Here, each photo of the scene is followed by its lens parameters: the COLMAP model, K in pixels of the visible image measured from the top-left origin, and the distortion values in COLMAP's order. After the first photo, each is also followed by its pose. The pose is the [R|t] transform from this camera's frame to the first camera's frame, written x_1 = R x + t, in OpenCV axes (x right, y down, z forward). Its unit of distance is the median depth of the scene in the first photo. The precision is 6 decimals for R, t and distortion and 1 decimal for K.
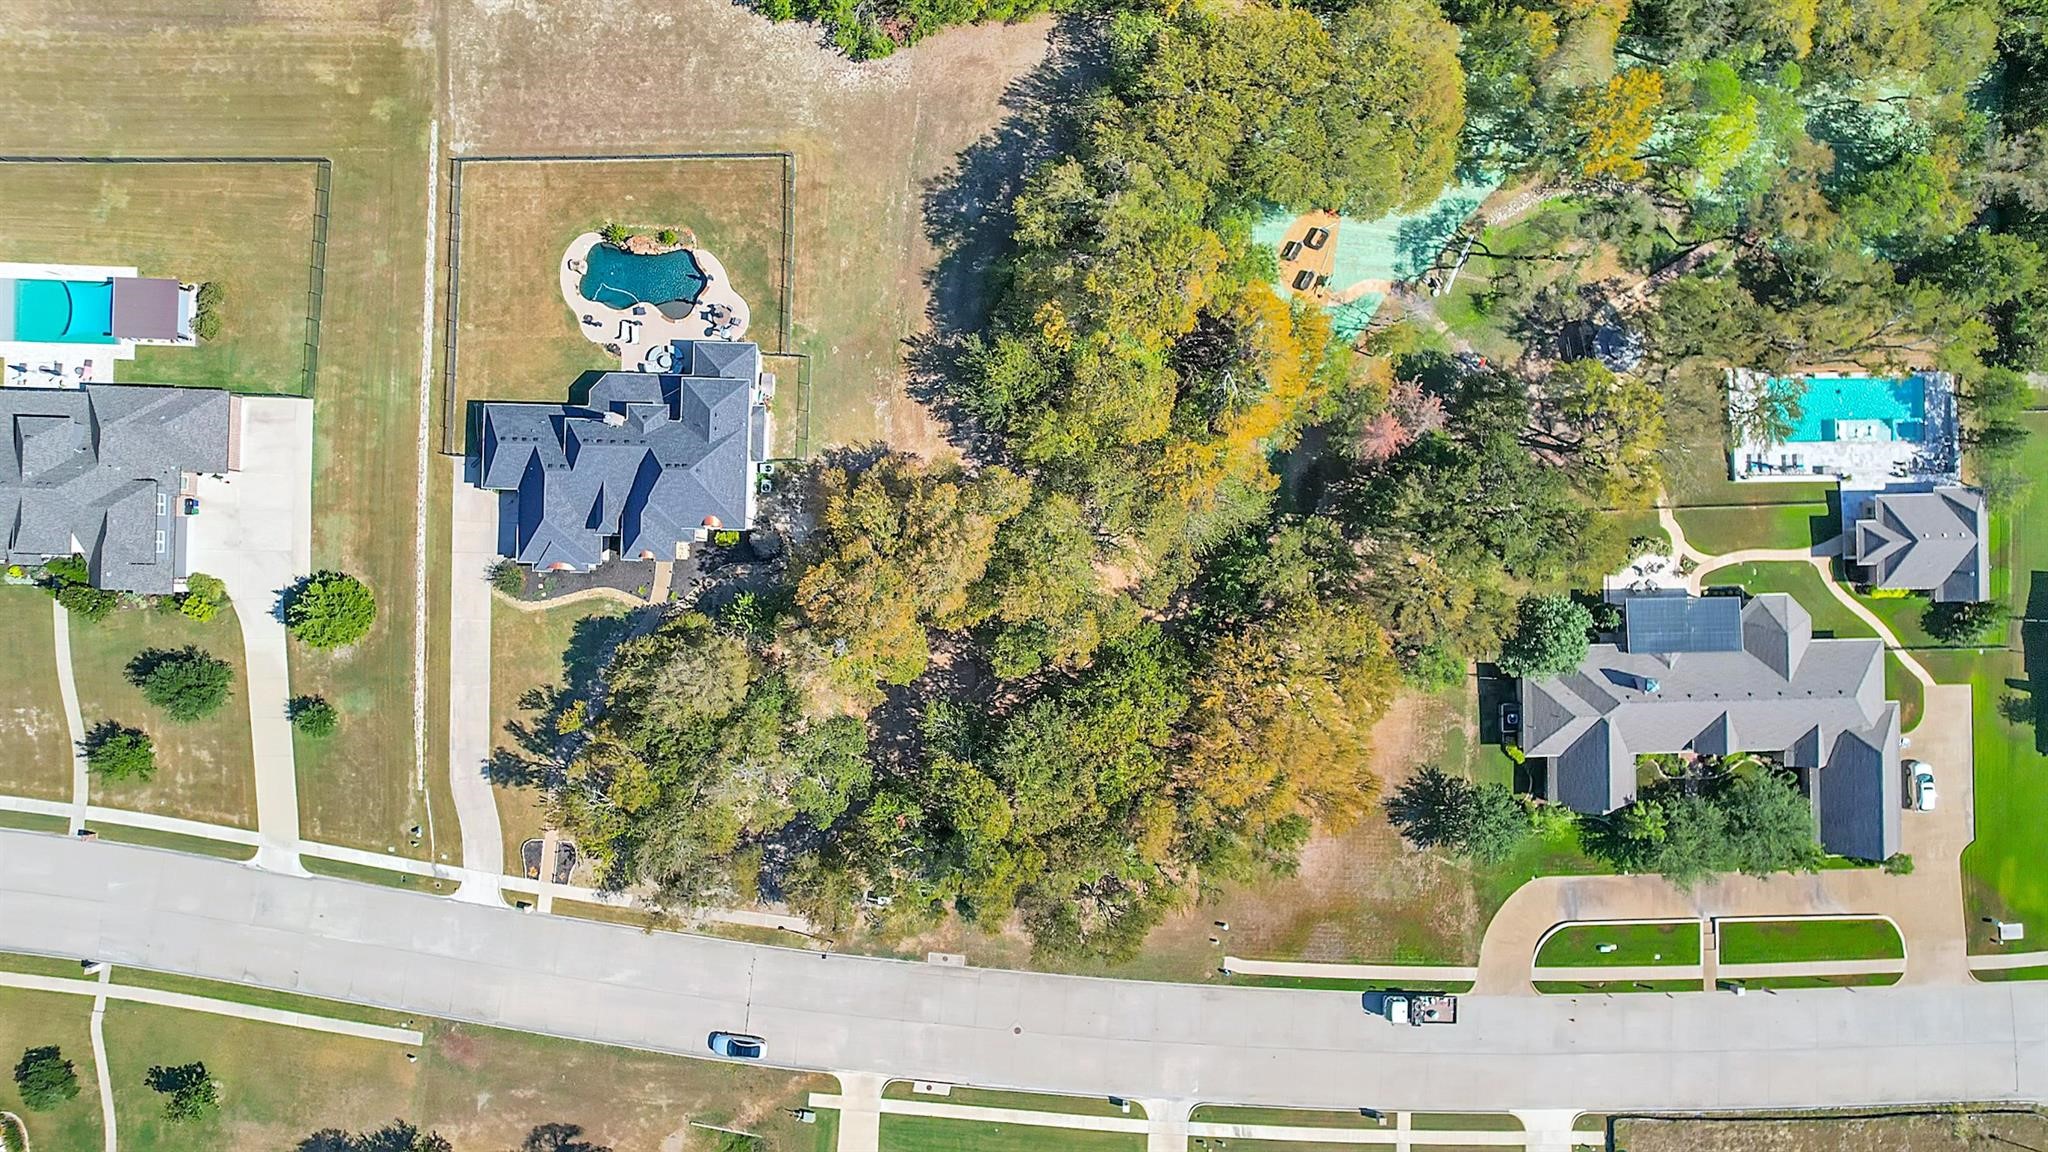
lens RADIAL K [[1321.2, 0, 1024.0], [0, 1321.2, 576.0], [0, 0, 1]] dist [-0.042075, 0.001569]
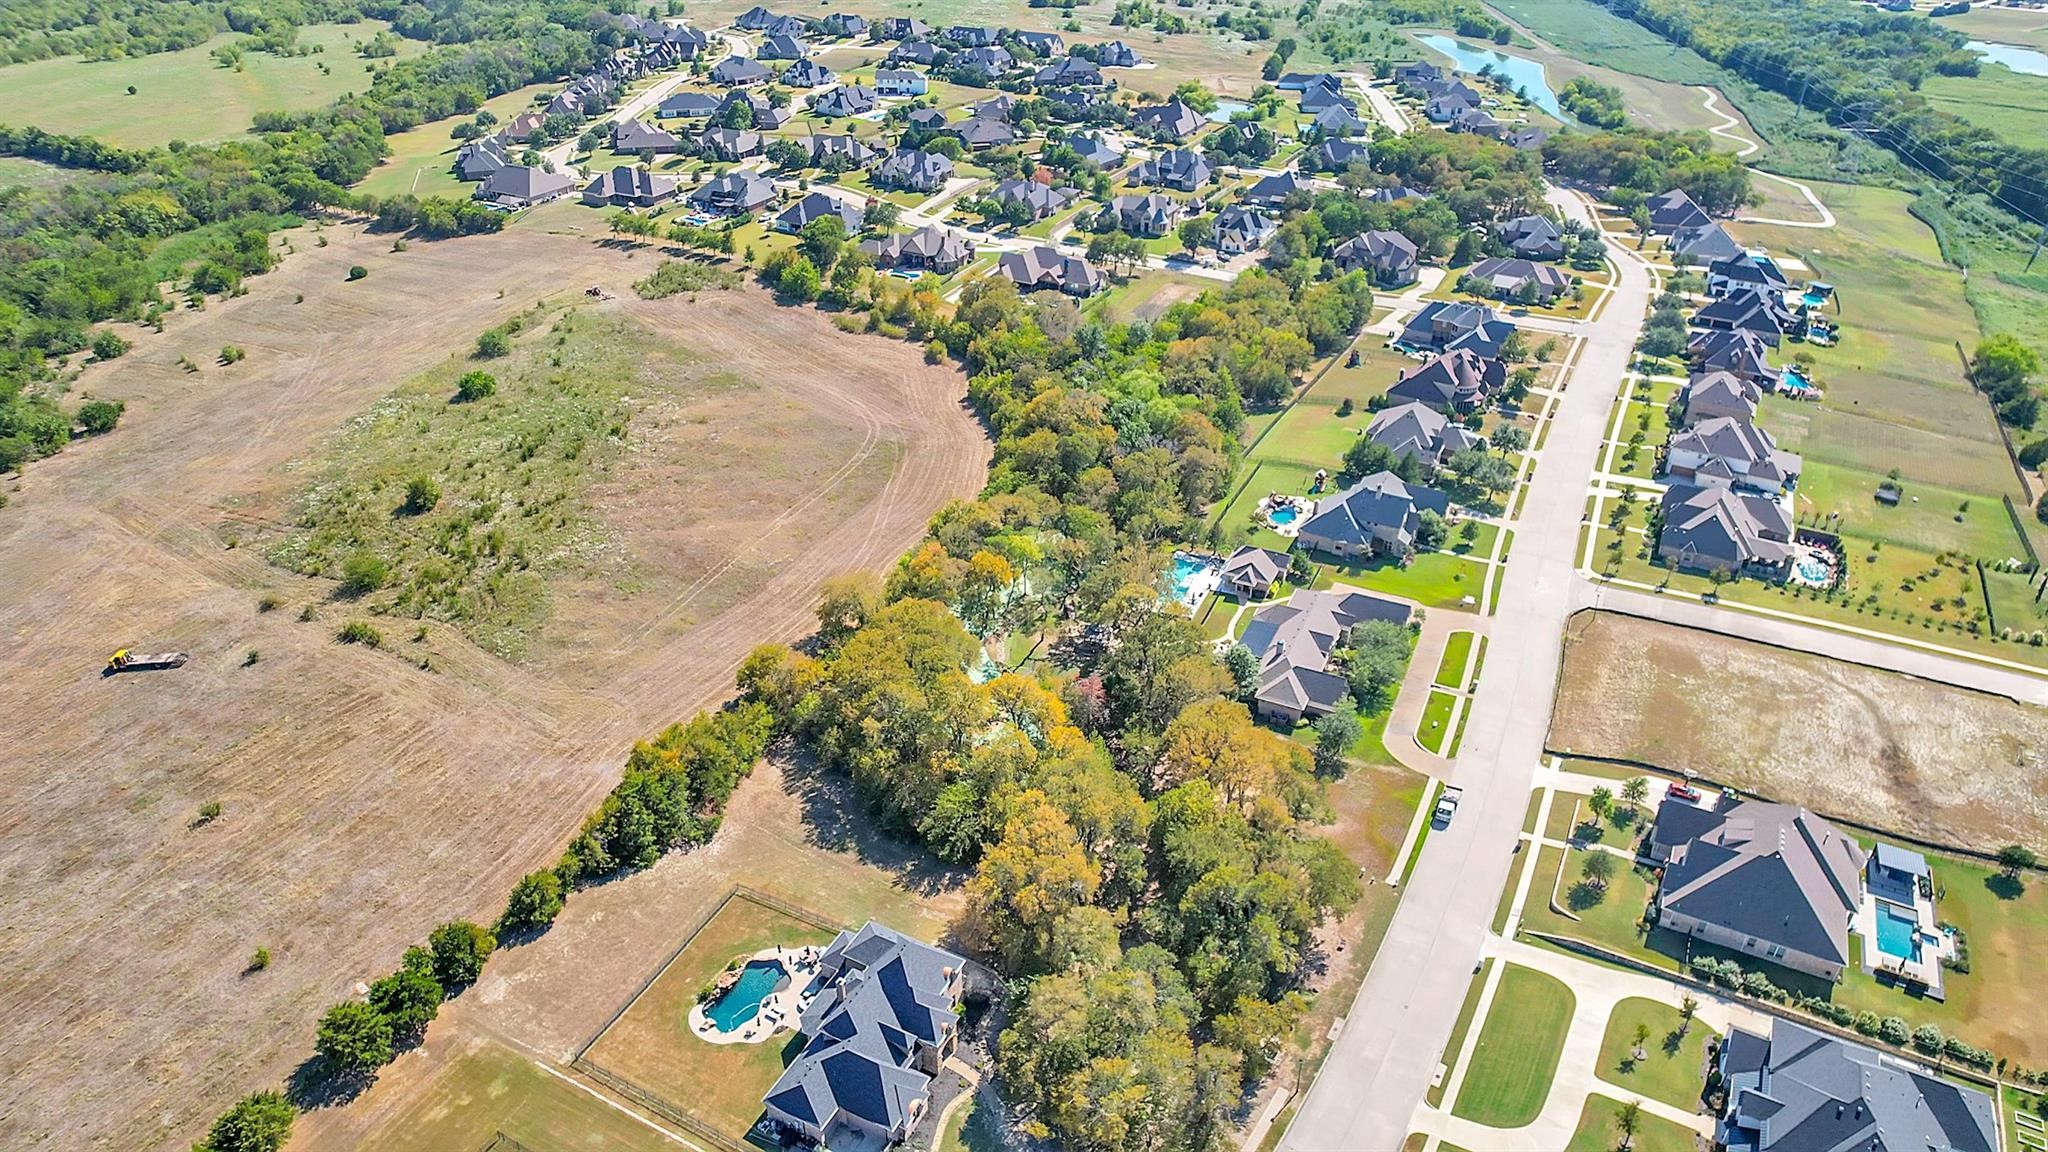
lens RADIAL K [[1321.2, 0, 1024.0], [0, 1321.2, 576.0], [0, 0, 1]] dist [-0.042075, 0.001569]
pose [[0.437573, -0.471429, 0.765693, -0.945053], [0.899171, 0.233715, -0.369957, 0.387719], [-0.004545, 0.850372, 0.526162, -0.017011]]
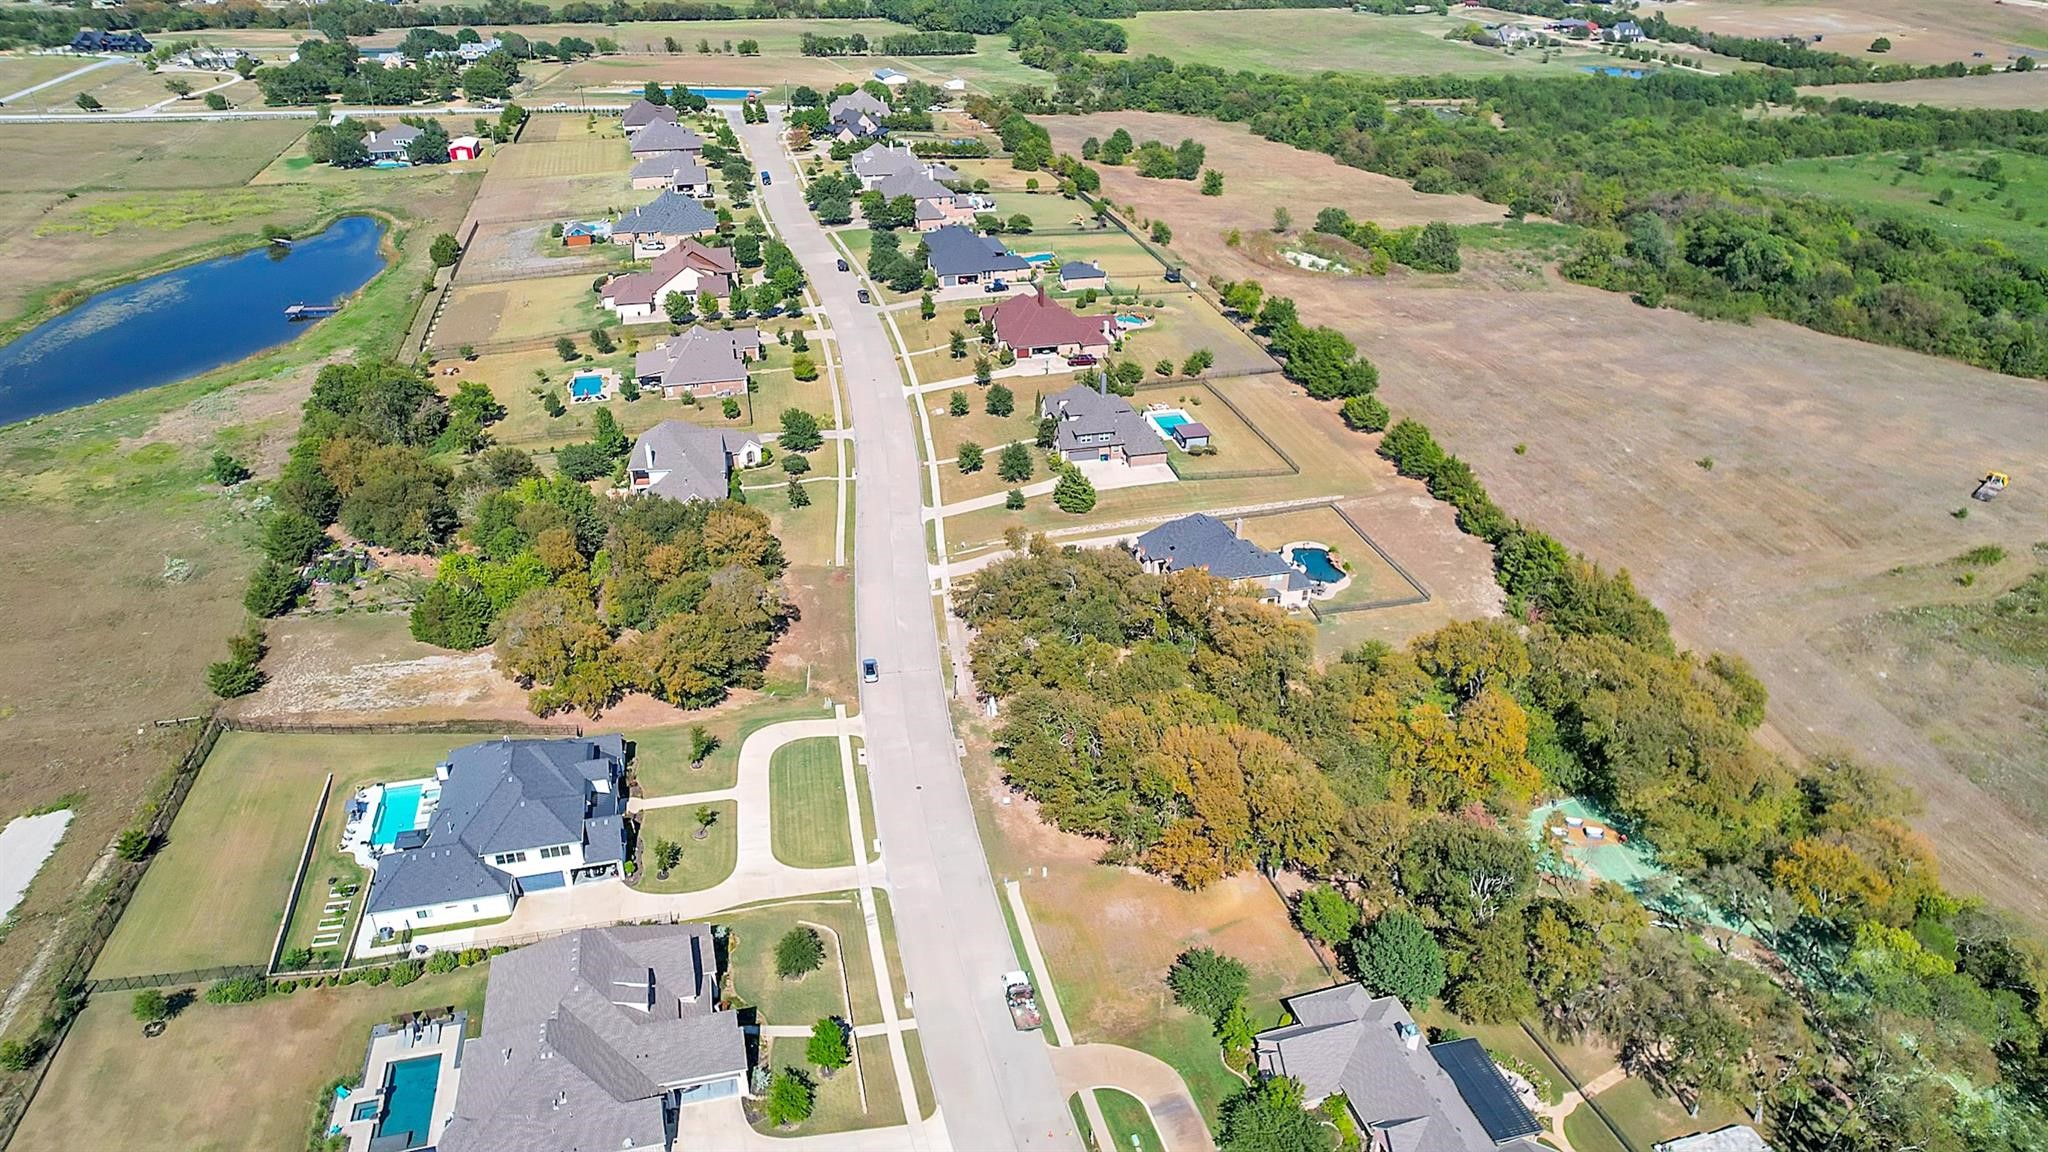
lens RADIAL K [[1321.2, 0, 1024.0], [0, 1321.2, 576.0], [0, 0, 1]] dist [-0.042075, 0.001569]
pose [[0.271186, 0.465207, -0.842639, 1.020029], [-0.962521, 0.127912, -0.239150, 0.532175], [-0.003470, 0.875912, 0.482459, 0.198148]]
